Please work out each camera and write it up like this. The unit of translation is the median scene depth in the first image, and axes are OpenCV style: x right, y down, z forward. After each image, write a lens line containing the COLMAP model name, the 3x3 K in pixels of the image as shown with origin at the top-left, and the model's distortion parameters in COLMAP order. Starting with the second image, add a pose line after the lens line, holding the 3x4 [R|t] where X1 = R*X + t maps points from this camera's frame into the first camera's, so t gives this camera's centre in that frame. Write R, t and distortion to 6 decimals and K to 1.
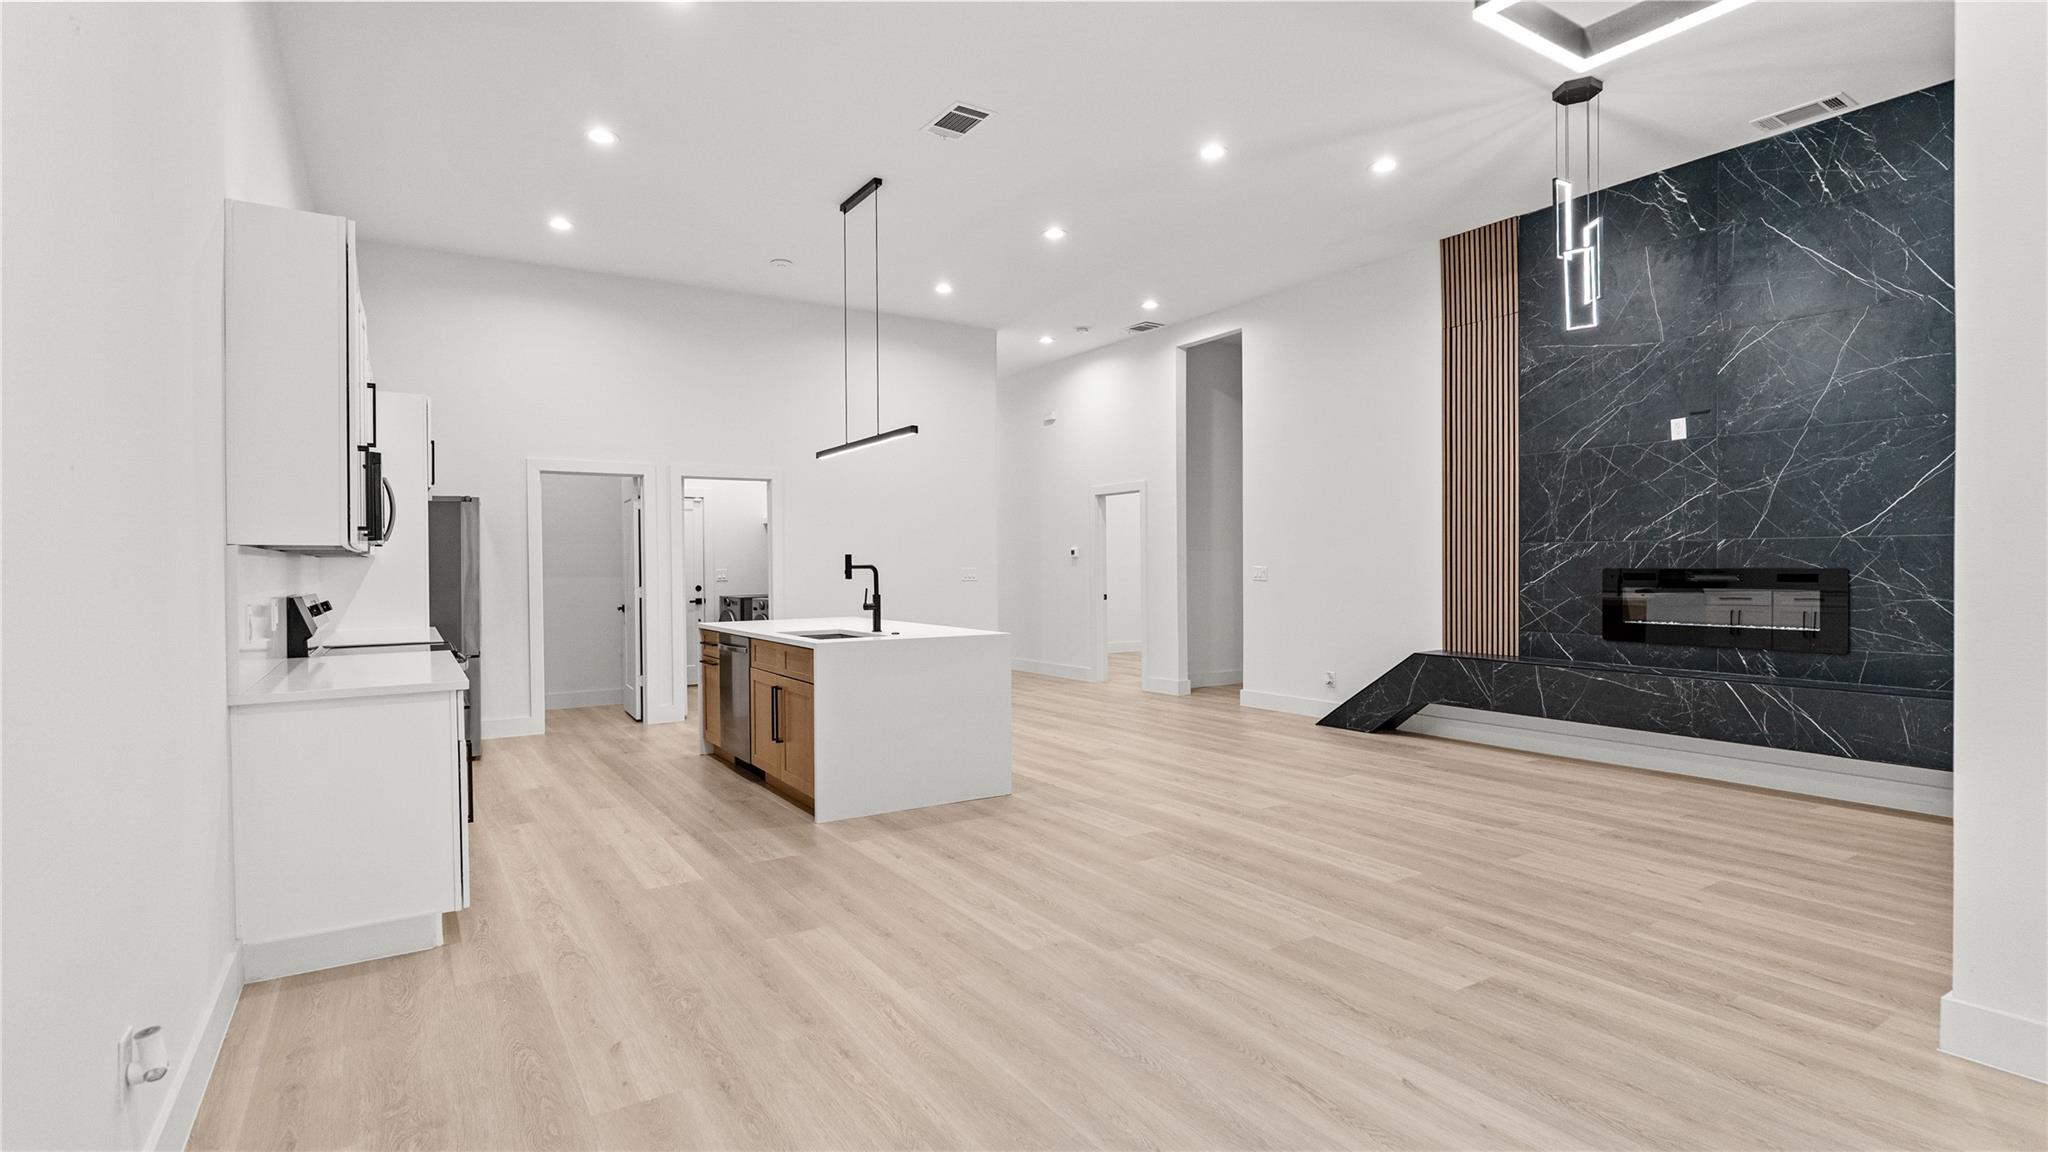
lens RADIAL K [[965.0, 0, 1024.0], [0, 965.0, 576.0], [0, 0, 1]] dist [-0.003523, -0.000207]
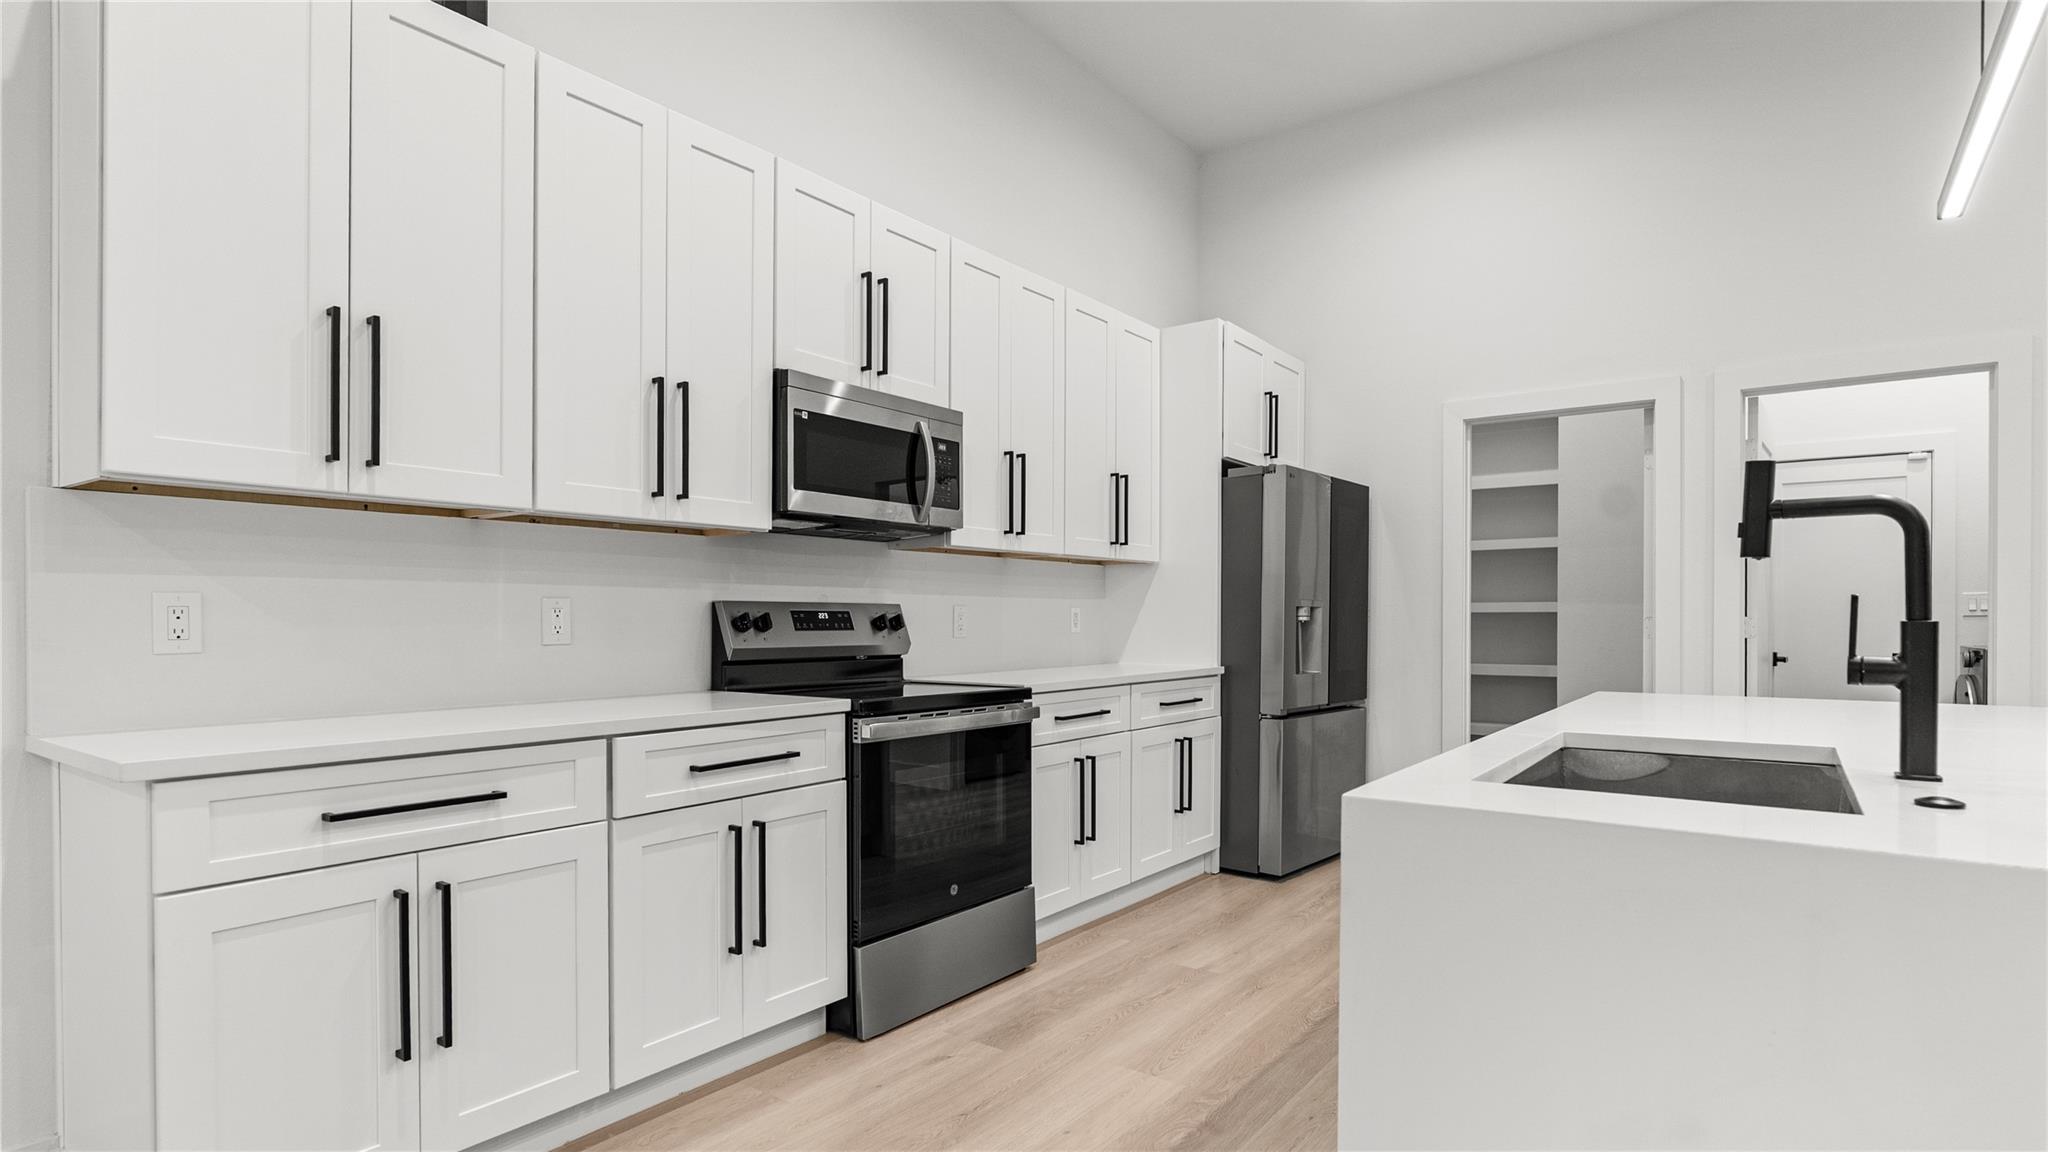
lens RADIAL K [[1038.7, 0, 1036.0], [0, 1038.7, 647.8], [0, 0, 1]] dist [-0.003711, -0.000355]
pose [[0.364559, 0.035072, -0.930520, 0.003852], [-0.014461, 0.999383, 0.032002, 0.019355], [0.931068, 0.001790, 0.364841, 0.676330]]
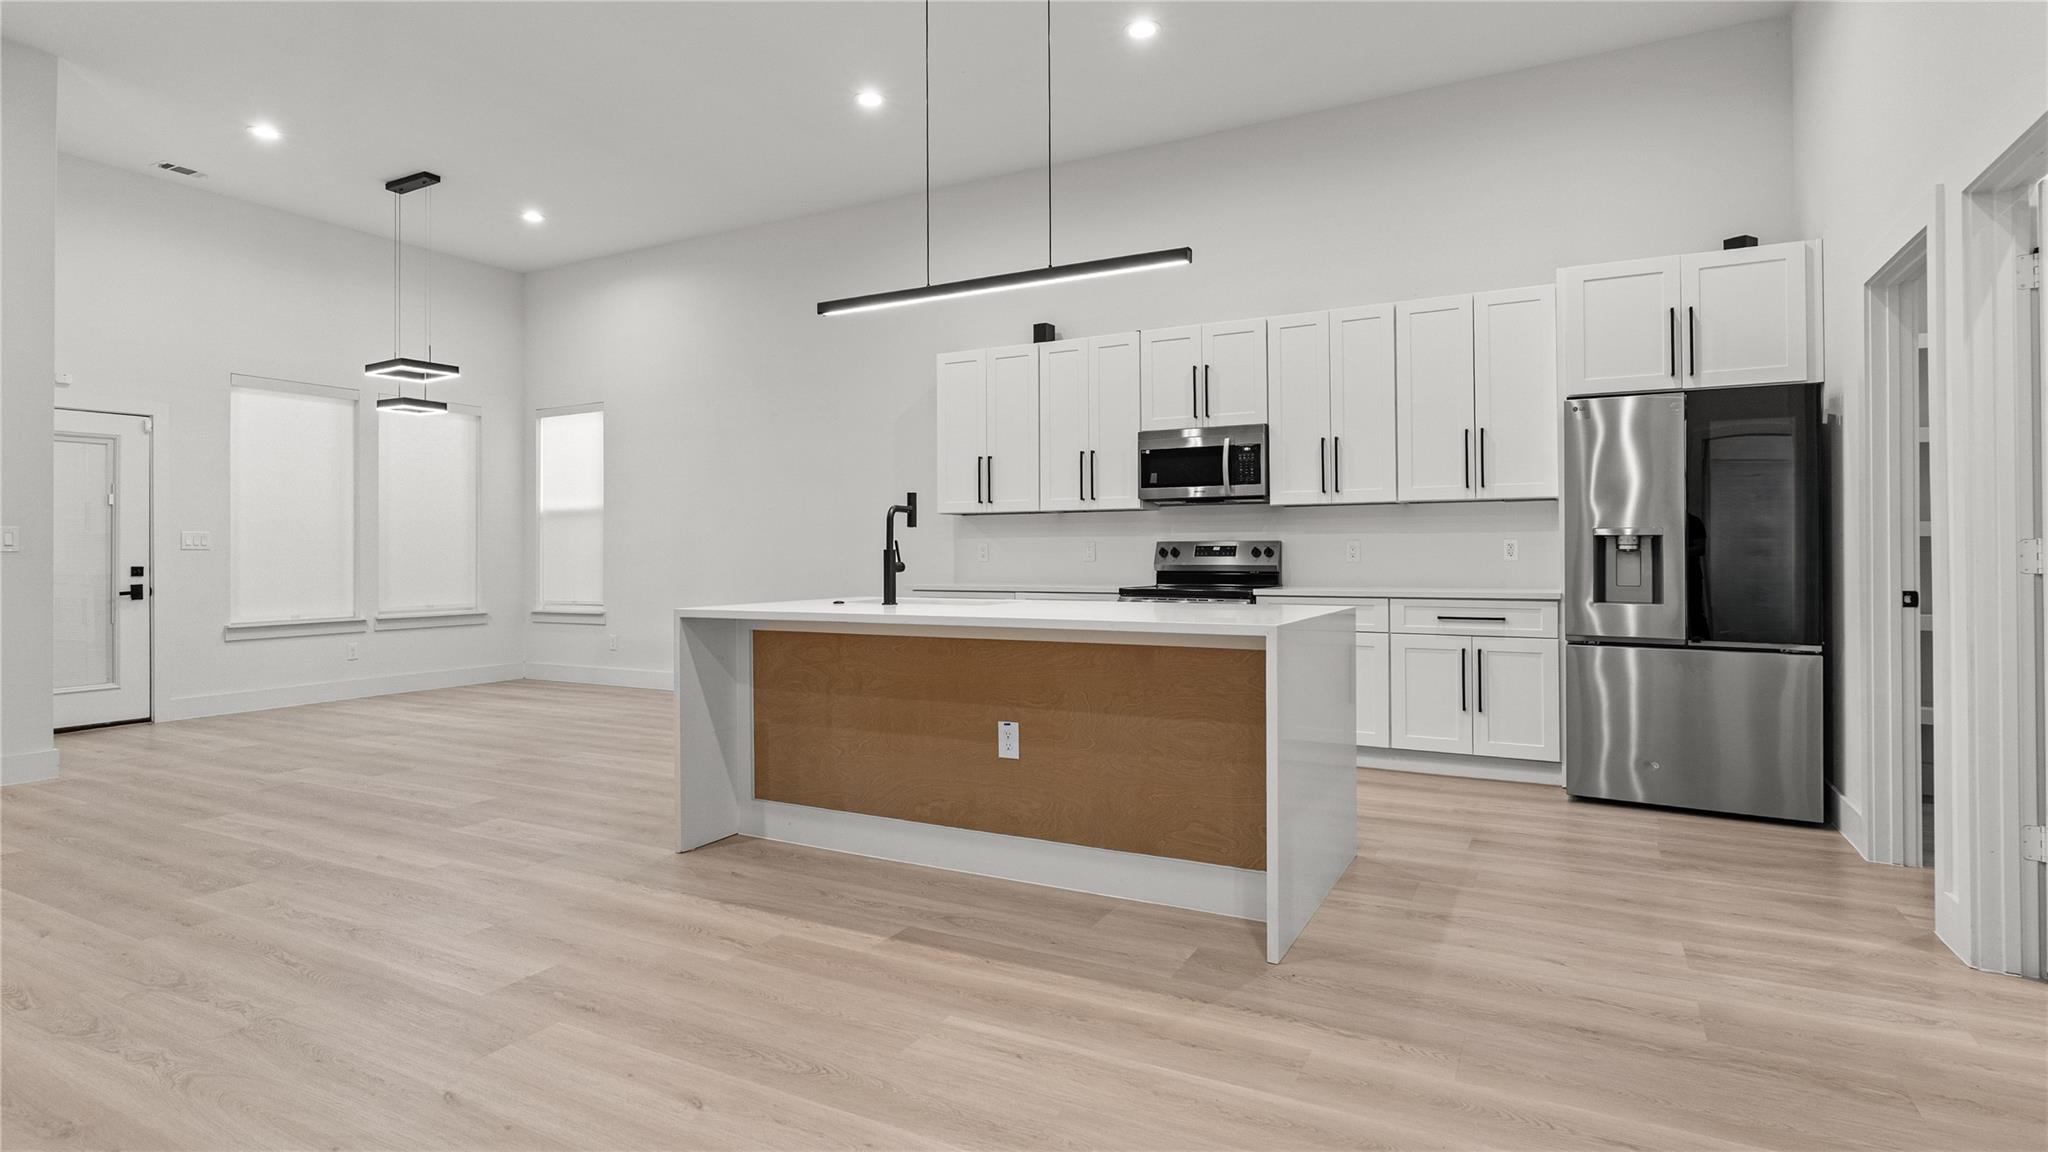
lens RADIAL K [[1037.8, 0, 1015.5], [0, 1037.8, 574.1], [0, 0, 1]] dist [-0.003620, 0.000127]
pose [[-0.875709, 0.020992, -0.482383, 0.113157], [0.005718, 0.999435, 0.033112, 0.011908], [0.482806, 0.026238, -0.875334, 1.593558]]
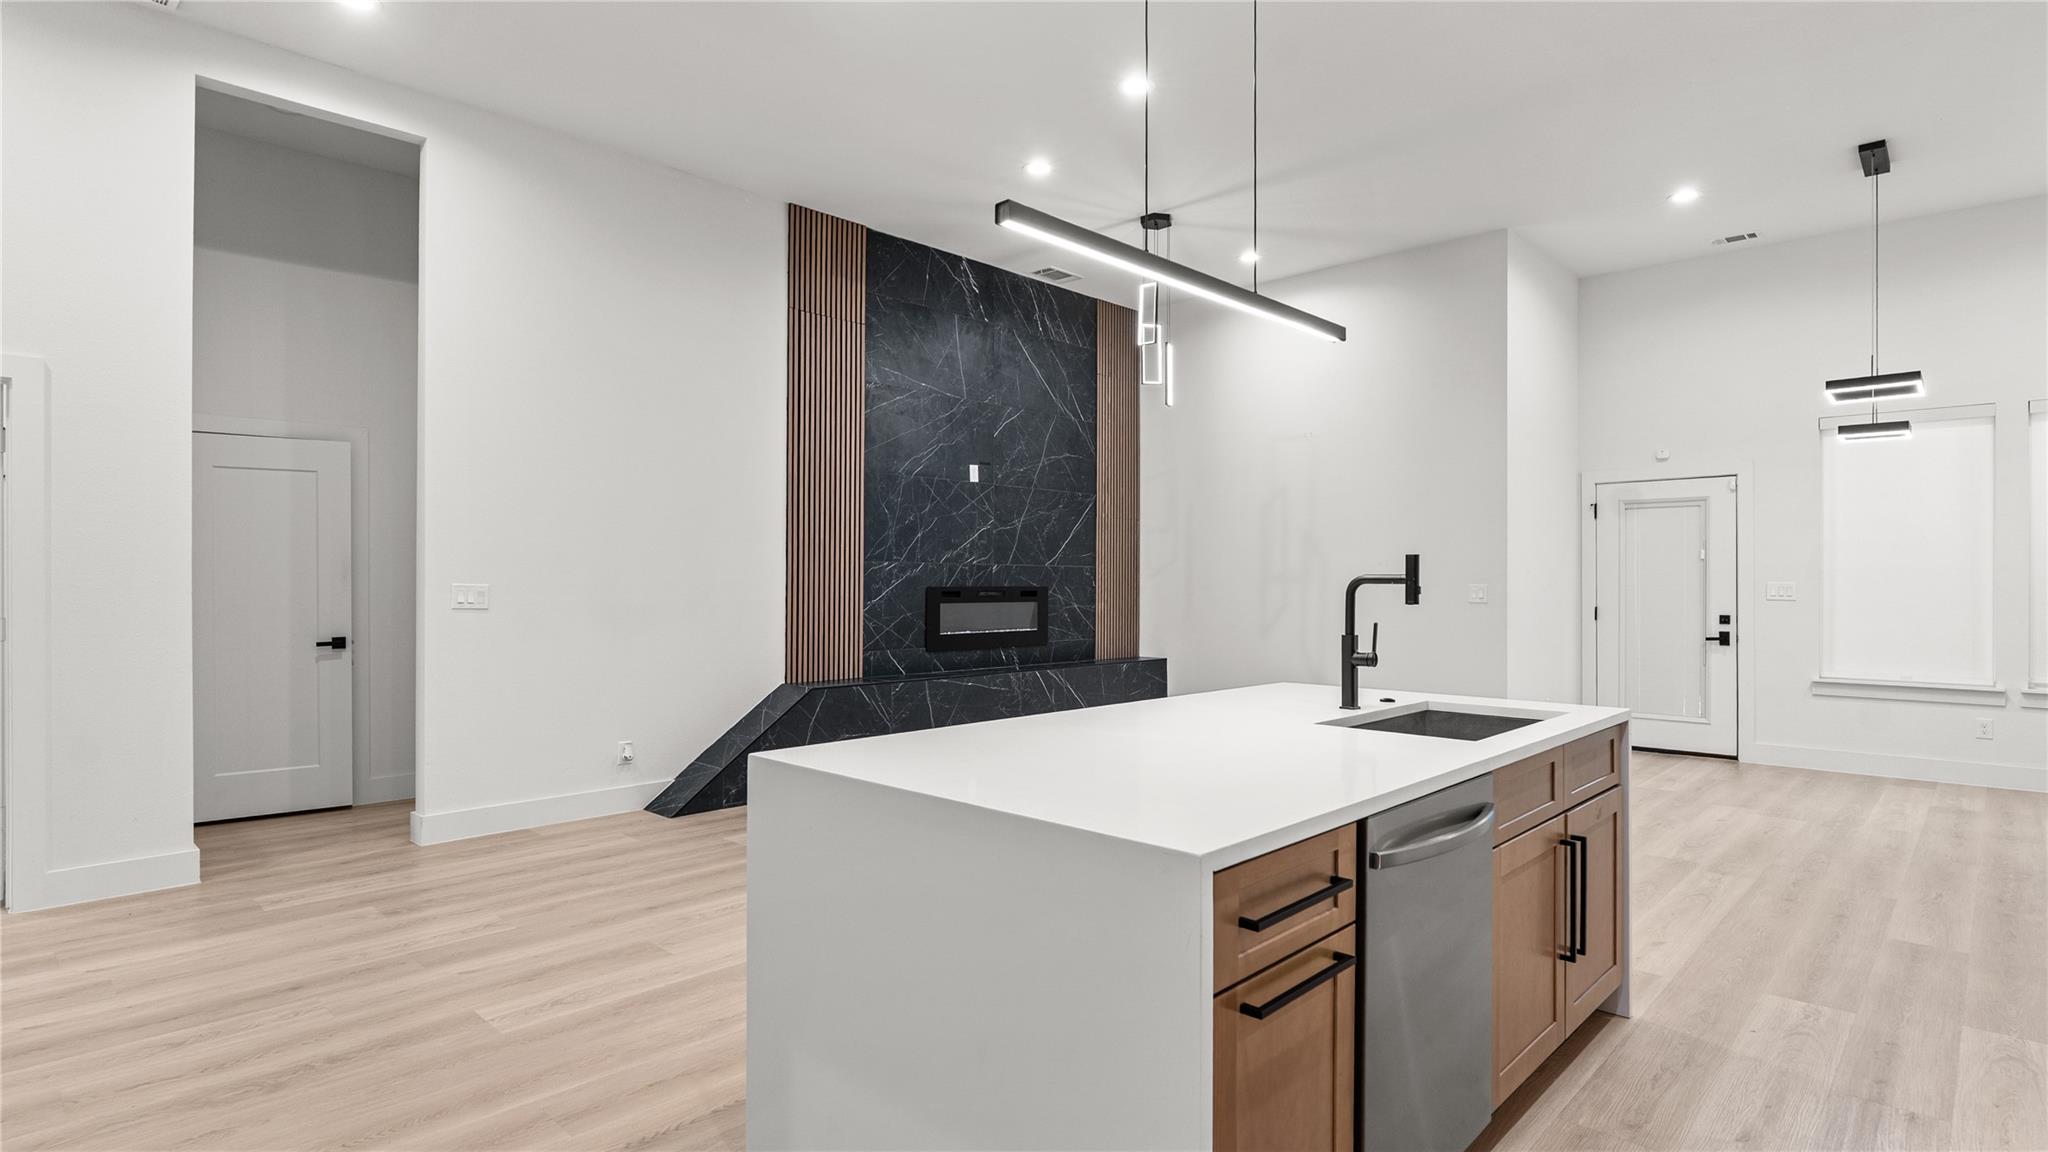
lens RADIAL K [[1037.8, 0, 1015.5], [0, 1037.8, 574.1], [0, 0, 1]] dist [-0.003620, 0.000127]
pose [[-0.227841, 0.013459, 0.973605, -0.610265], [0.010807, 0.999878, -0.011293, -0.008403], [-0.973638, 0.007949, -0.227959, 1.230460]]
